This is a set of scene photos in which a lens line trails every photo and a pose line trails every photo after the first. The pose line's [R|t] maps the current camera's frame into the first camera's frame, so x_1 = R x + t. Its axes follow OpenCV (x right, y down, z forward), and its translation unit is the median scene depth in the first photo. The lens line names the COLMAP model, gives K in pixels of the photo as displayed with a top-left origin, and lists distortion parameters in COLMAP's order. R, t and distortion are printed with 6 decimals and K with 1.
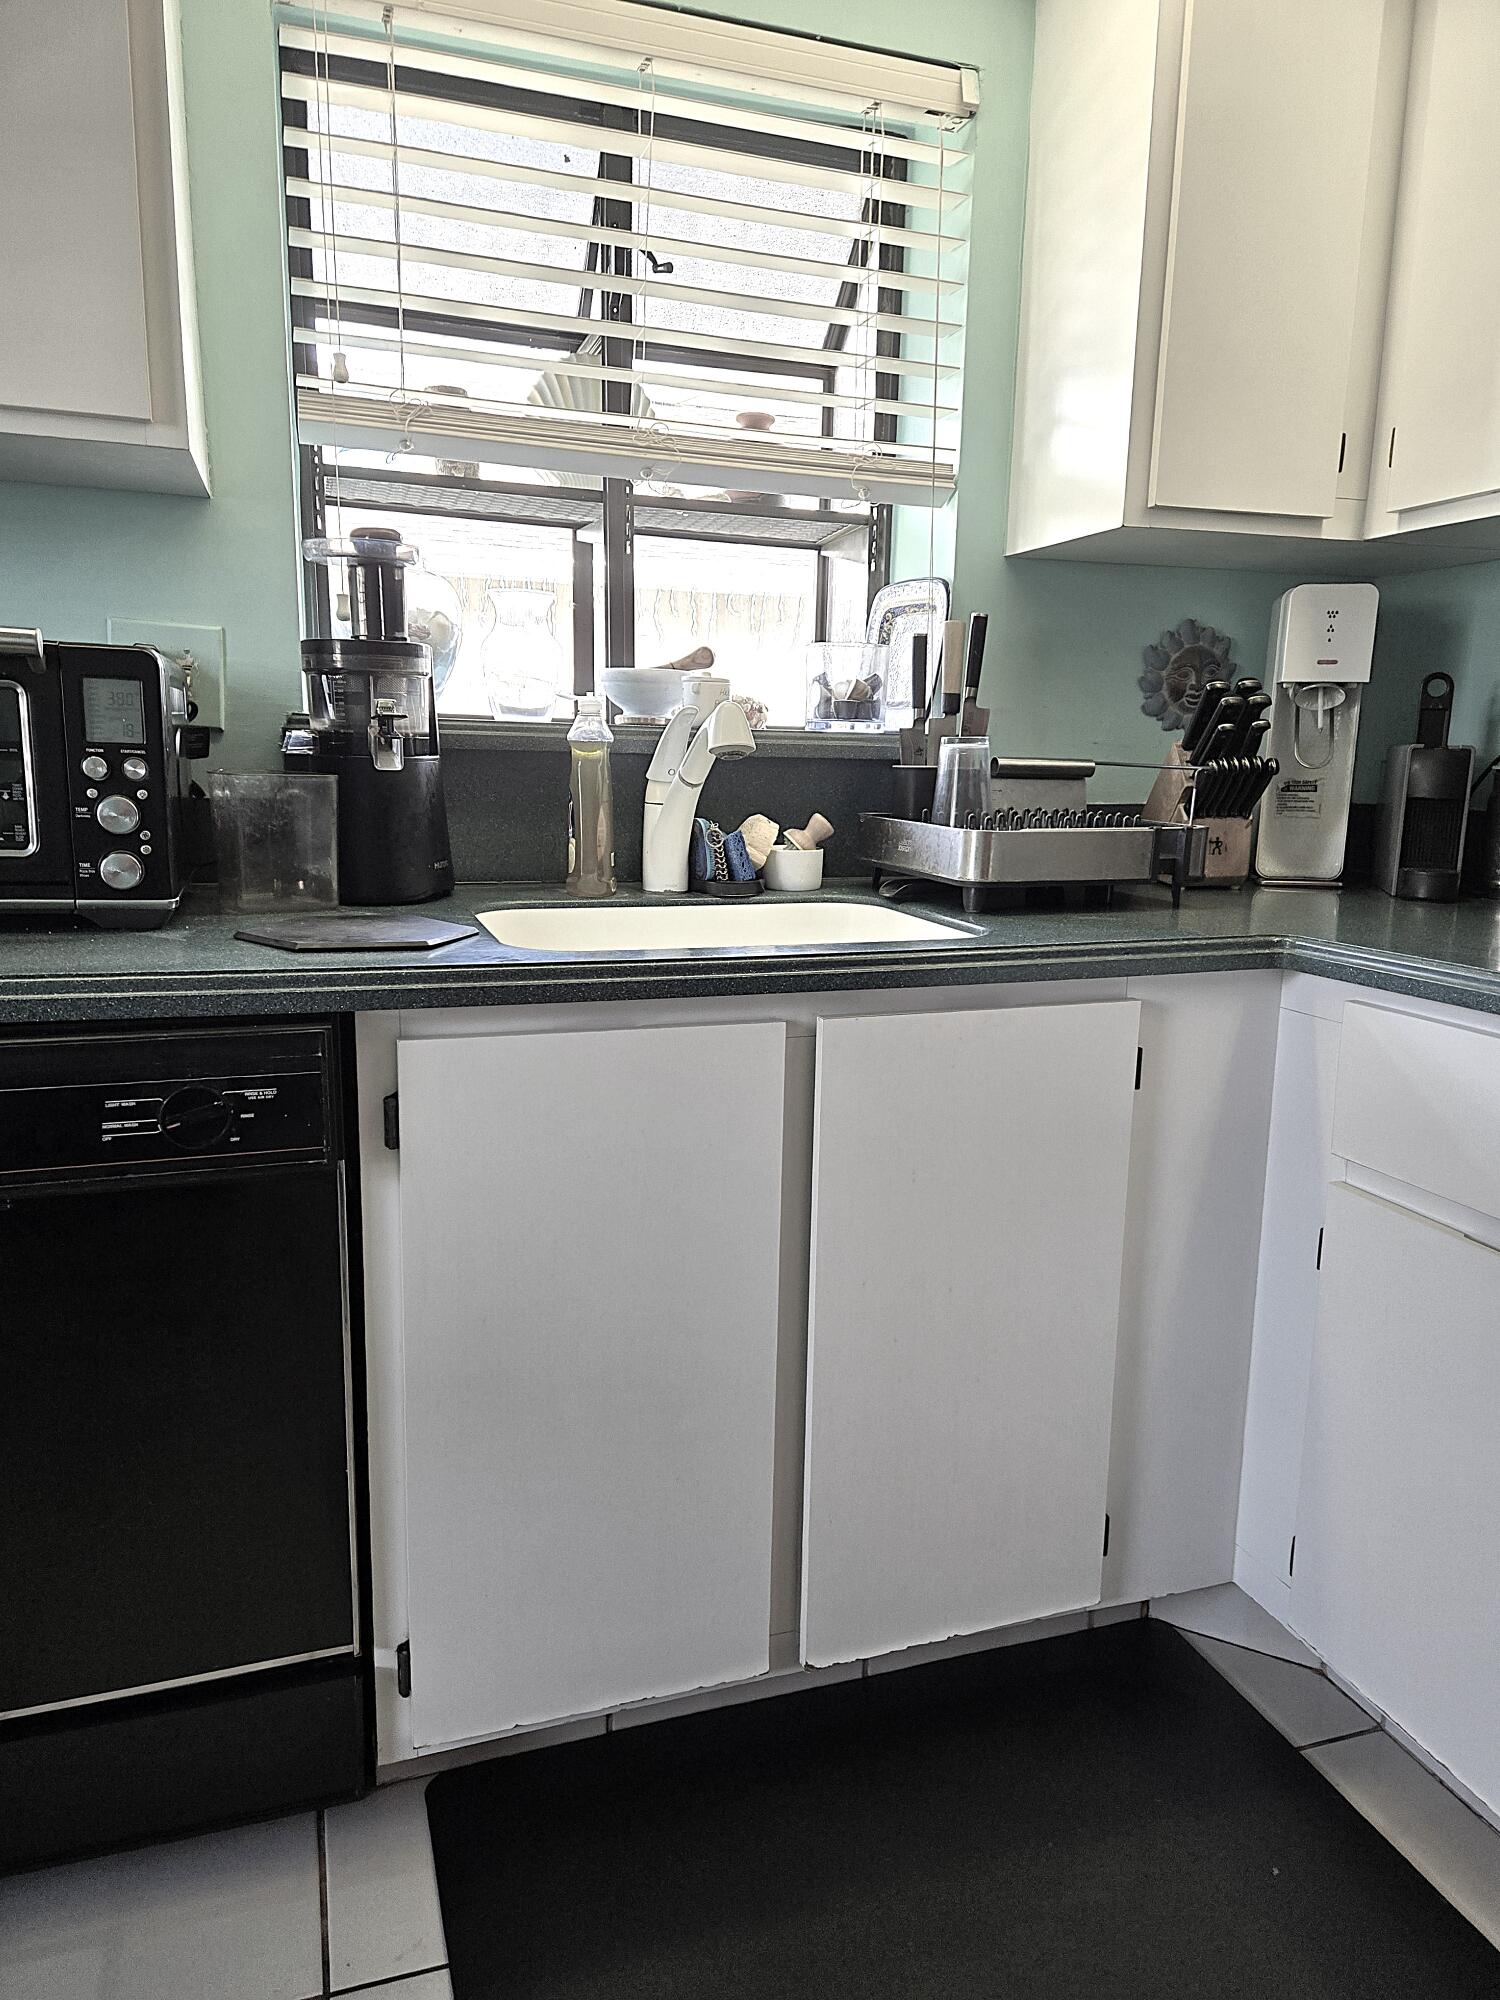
lens RADIAL K [[1342.1, 0, 759.2], [0, 1342.1, 1011.1], [0, 0, 1]] dist [0.075781, -0.063067]
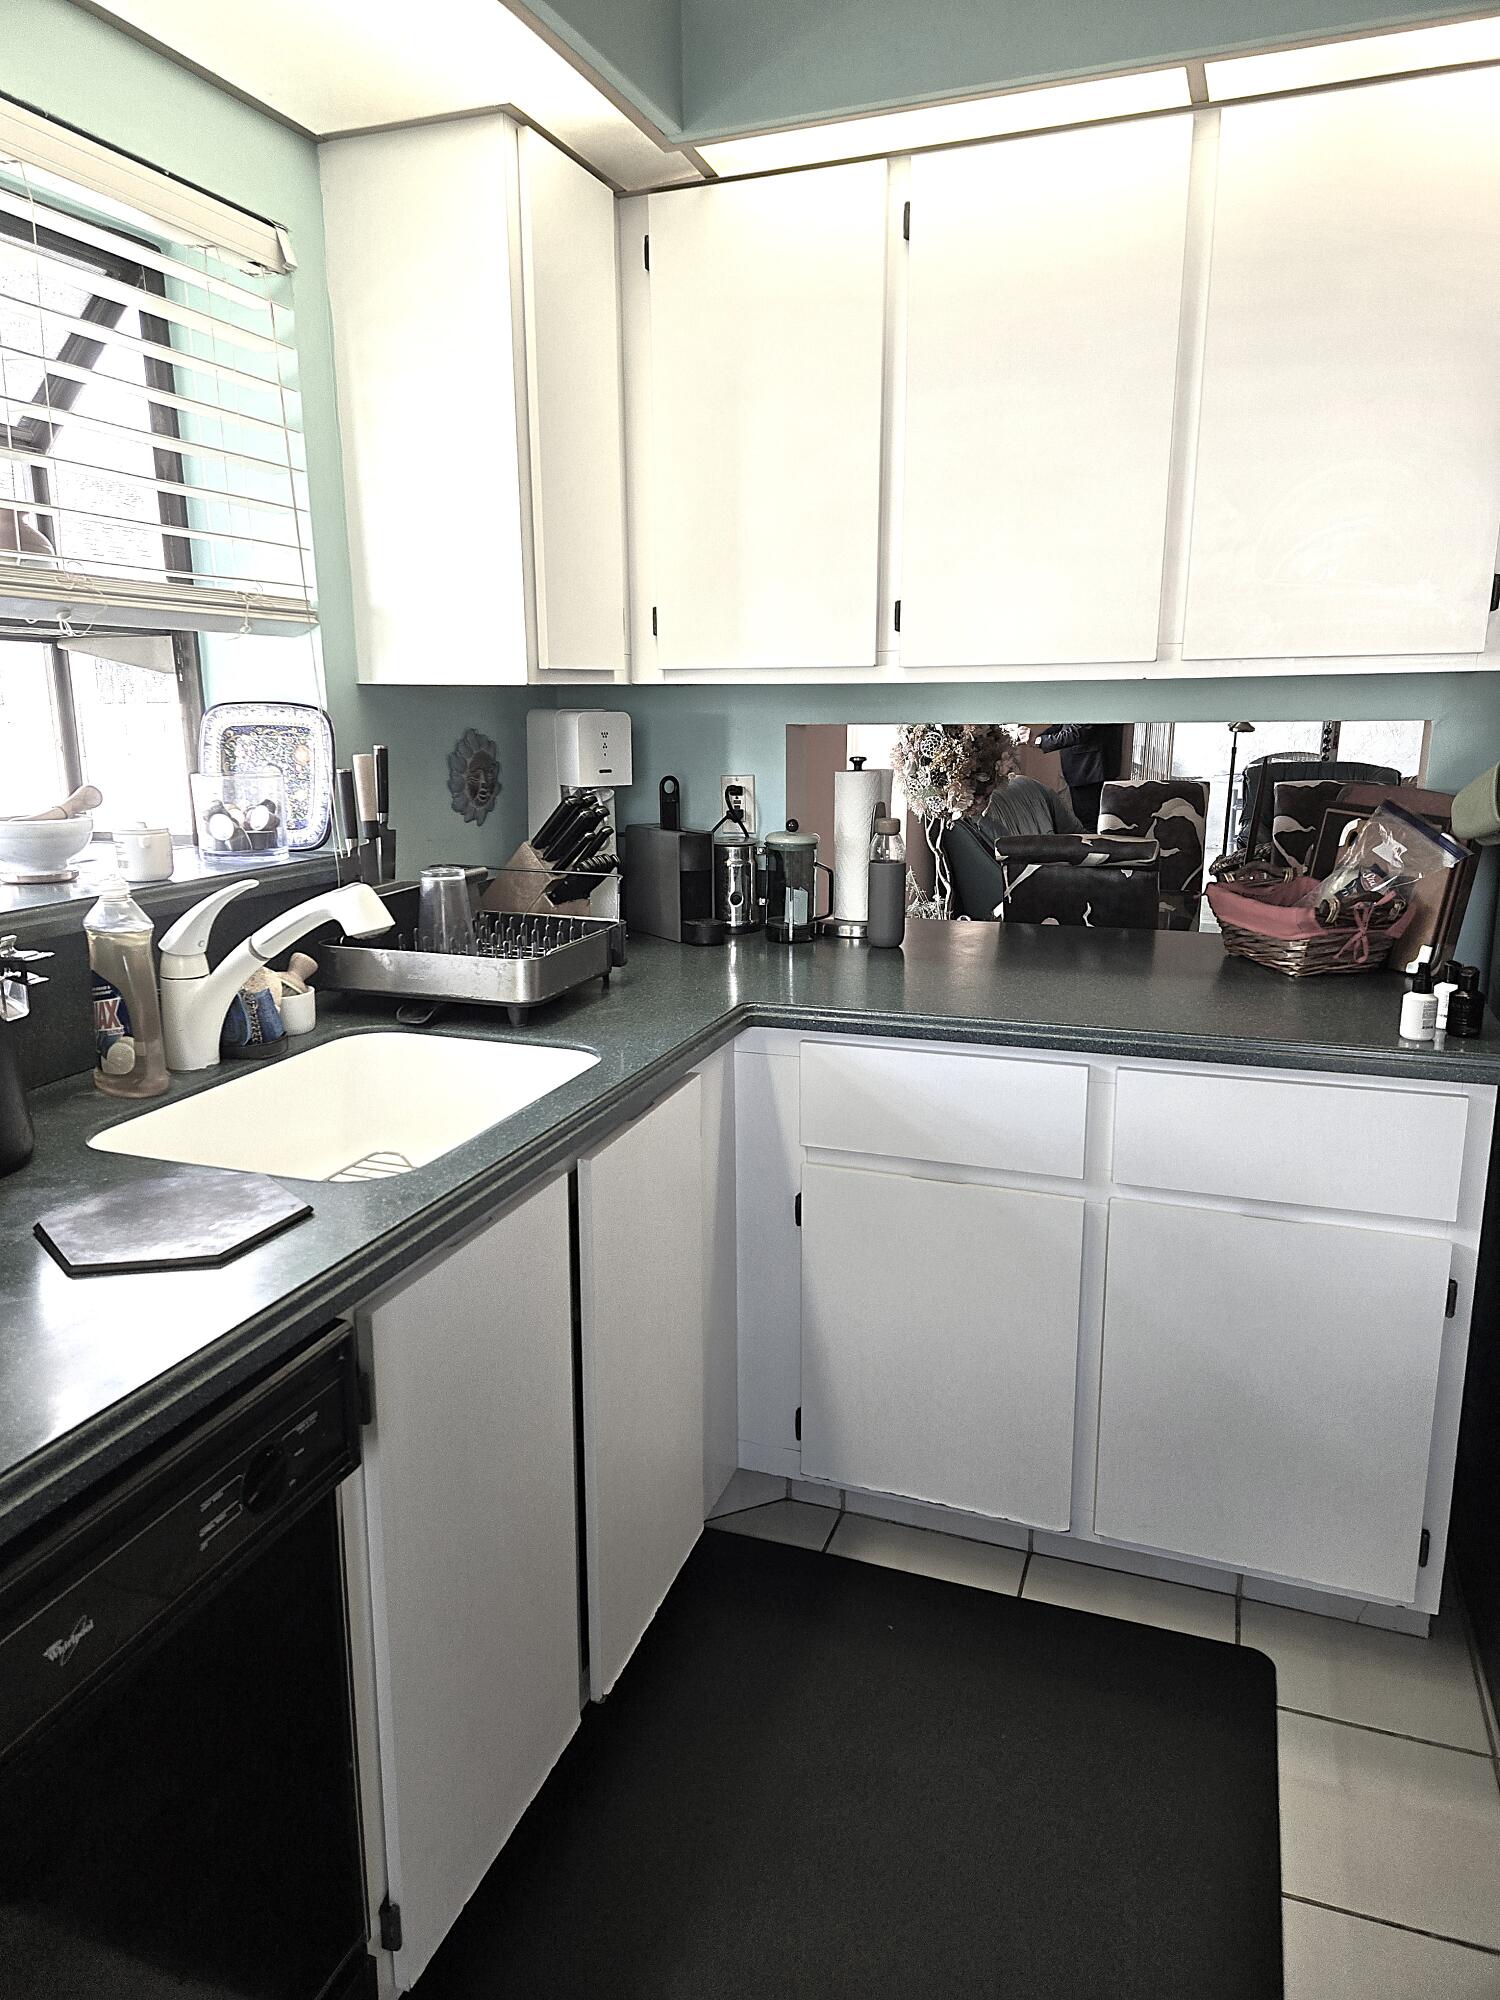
lens RADIAL K [[1342.1, 0, 767.6], [0, 1342.1, 986.7], [0, 0, 1]] dist [0.075781, -0.063067]
pose [[0.606566, -0.190048, 0.771984, -0.517991], [0.165950, 0.979885, 0.110839, -0.173937], [-0.777521, 0.060880, 0.625903, 0.097085]]
